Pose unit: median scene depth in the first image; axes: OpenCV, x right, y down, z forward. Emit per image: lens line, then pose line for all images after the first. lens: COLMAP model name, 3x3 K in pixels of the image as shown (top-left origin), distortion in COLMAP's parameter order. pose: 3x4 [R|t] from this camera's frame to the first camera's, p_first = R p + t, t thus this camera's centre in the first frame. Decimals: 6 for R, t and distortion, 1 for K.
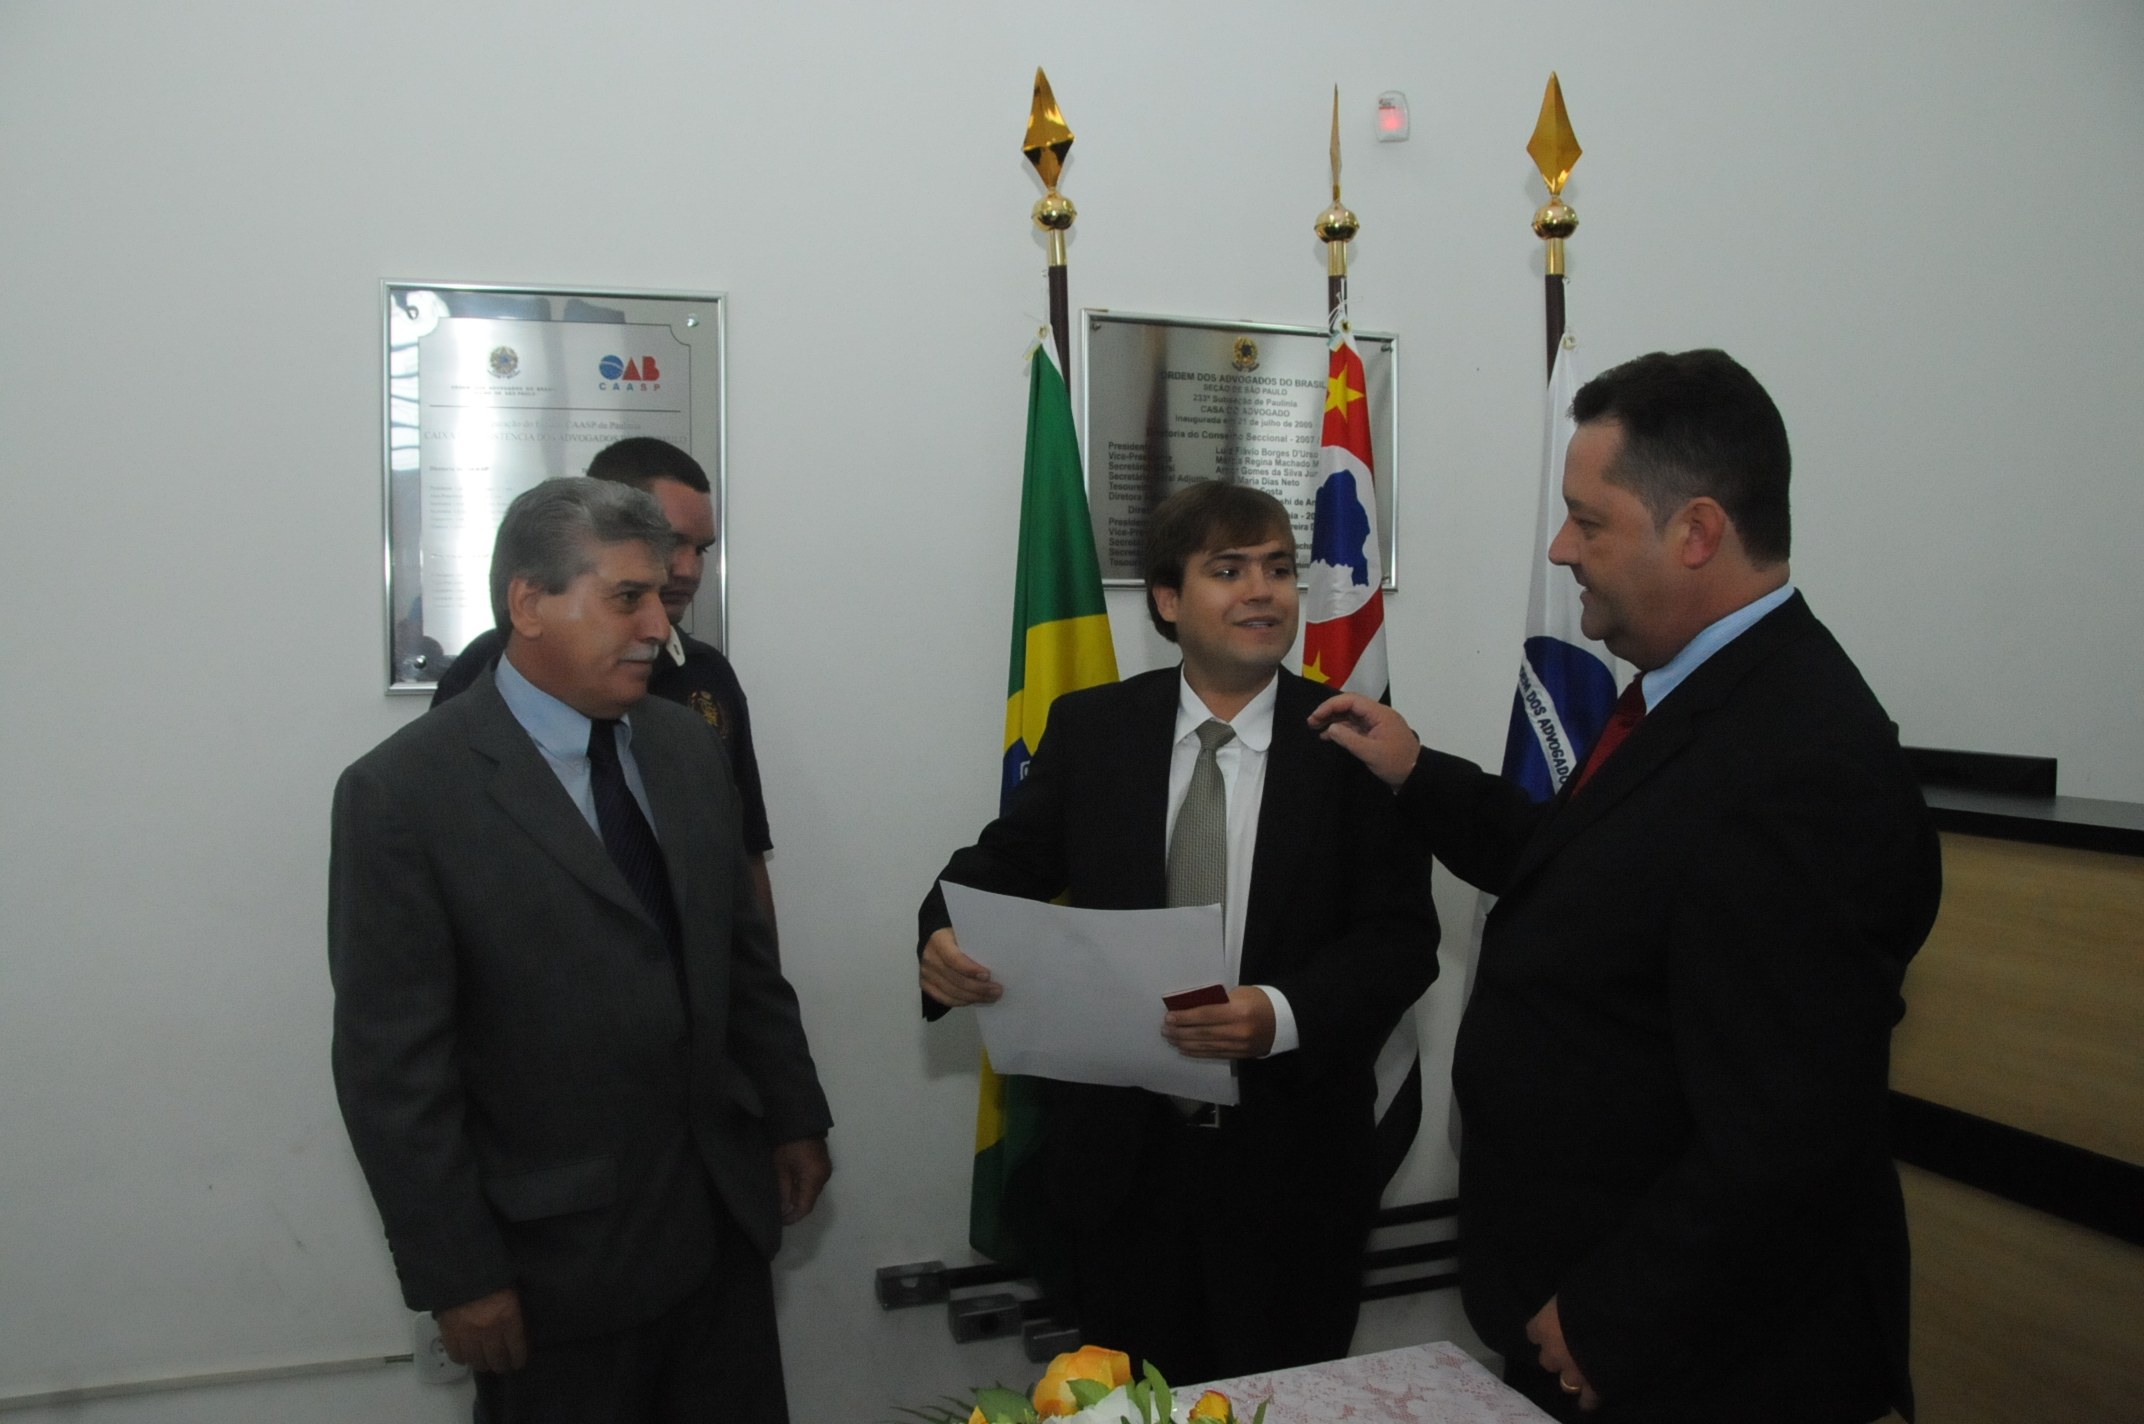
lens RADIAL K [[1672.3, 0, 1057.2], [0, 1672.3, 742.9], [0, 0, 1]] dist [-0.171936, 0.126822]
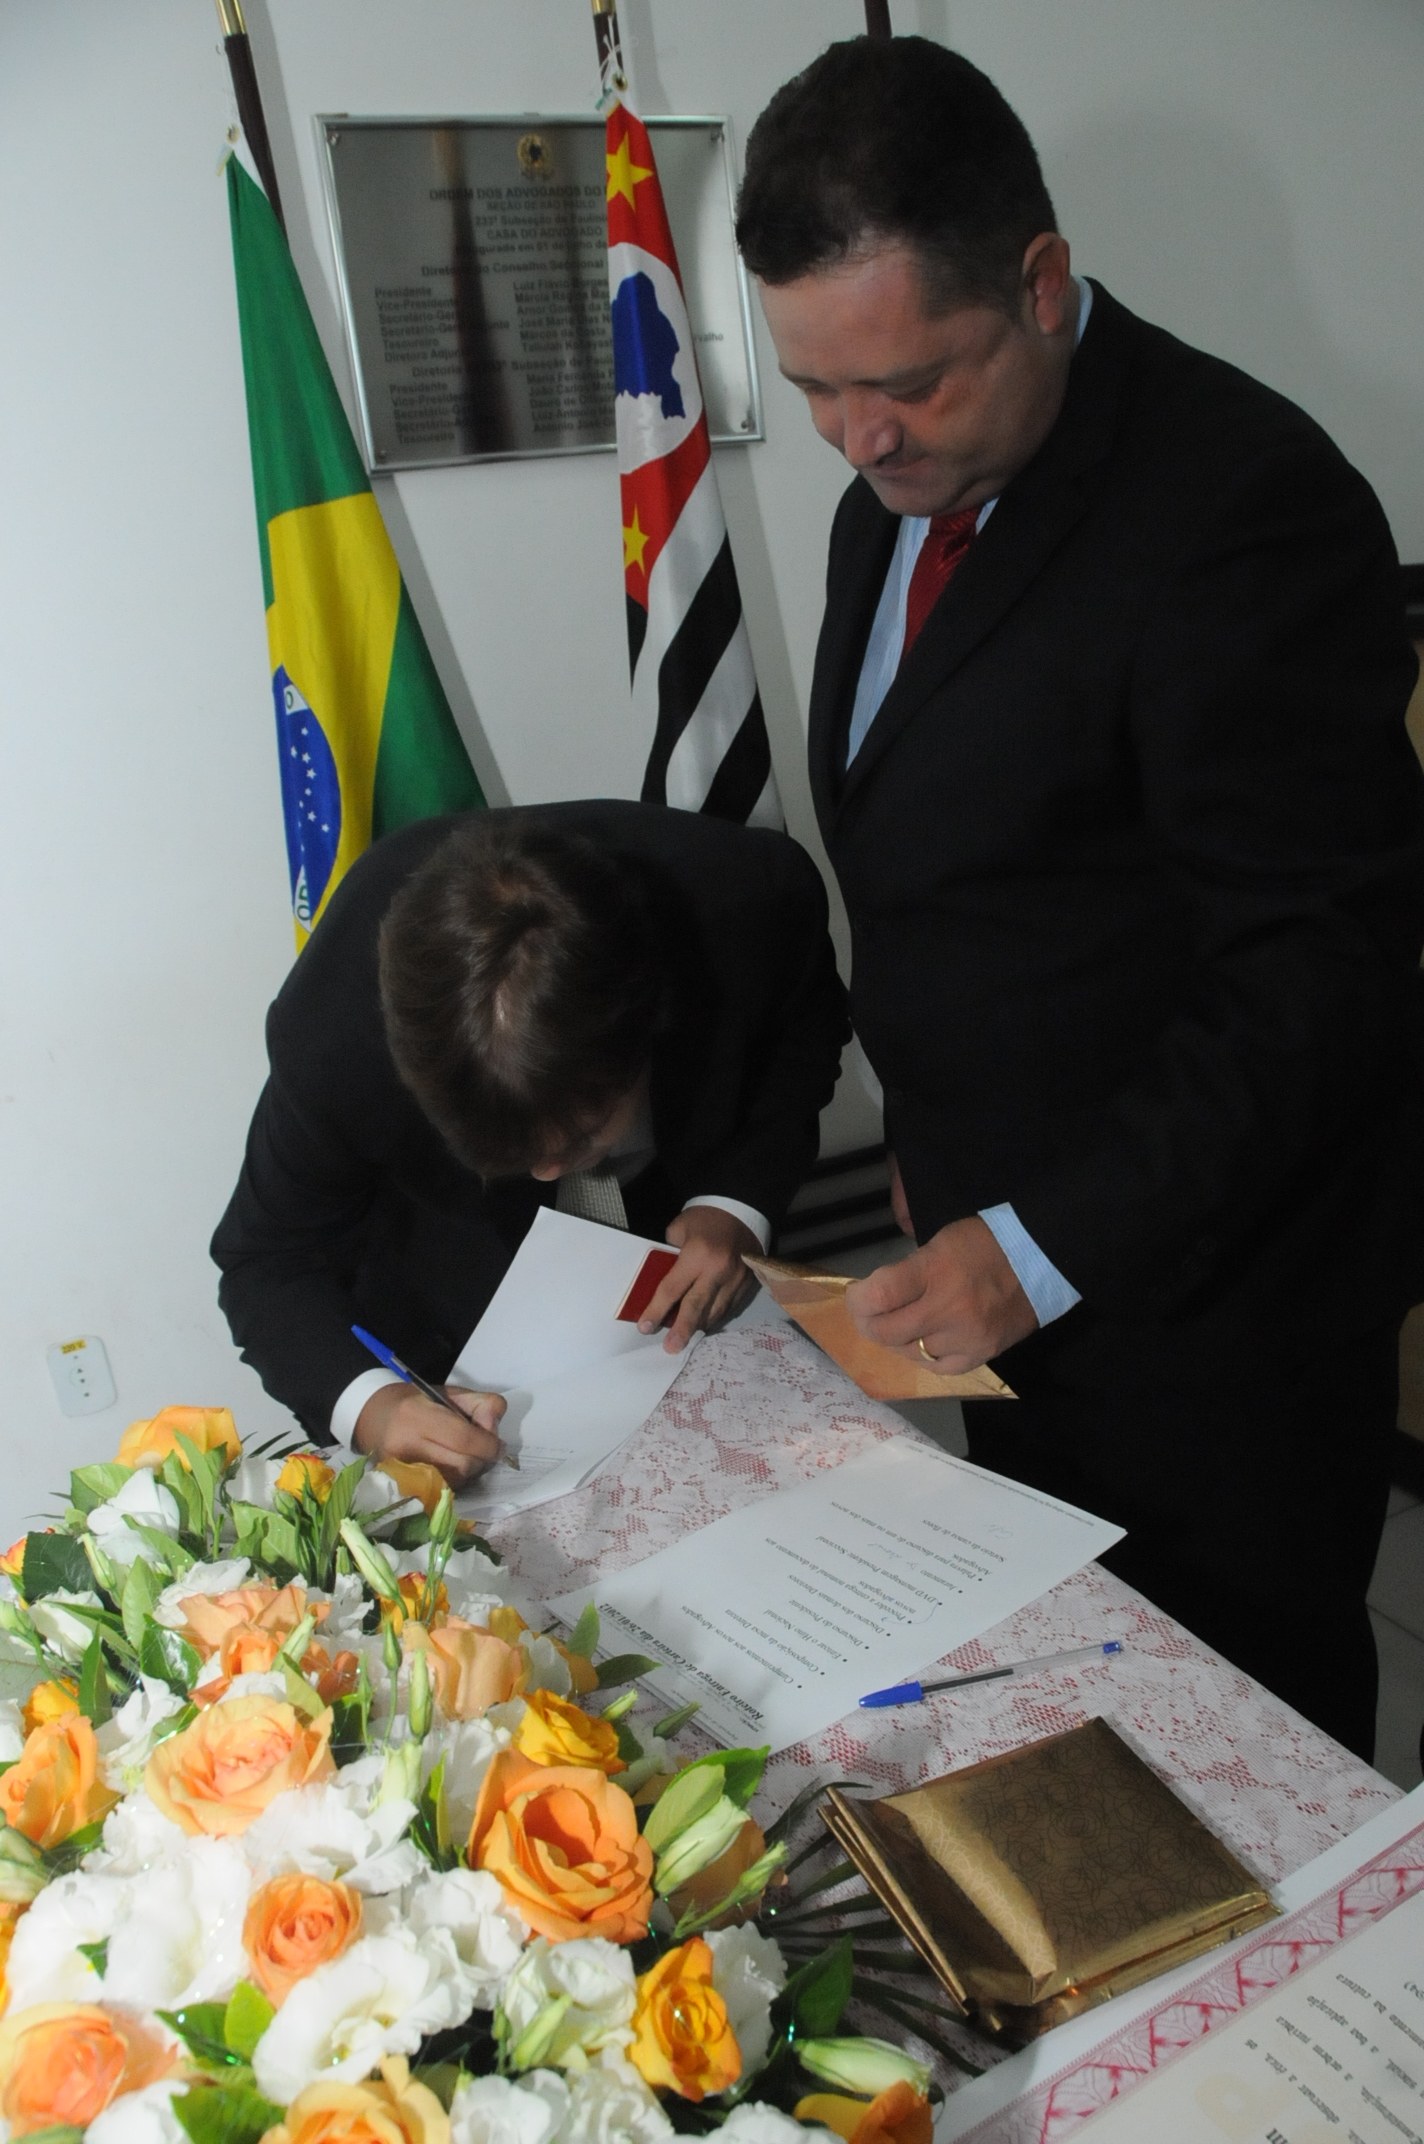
lens RADIAL K [[1662.6, 0, 752.1], [0, 1662.6, 1108.2], [0, 0, 1]] dist [-0.154659, 0.102502]
pose [[0.989830, -0.132886, 0.050783, 0.133688], [0.117622, 0.965274, 0.233262, 0.050023], [-0.080017, -0.224916, 0.971087, 0.150989]]
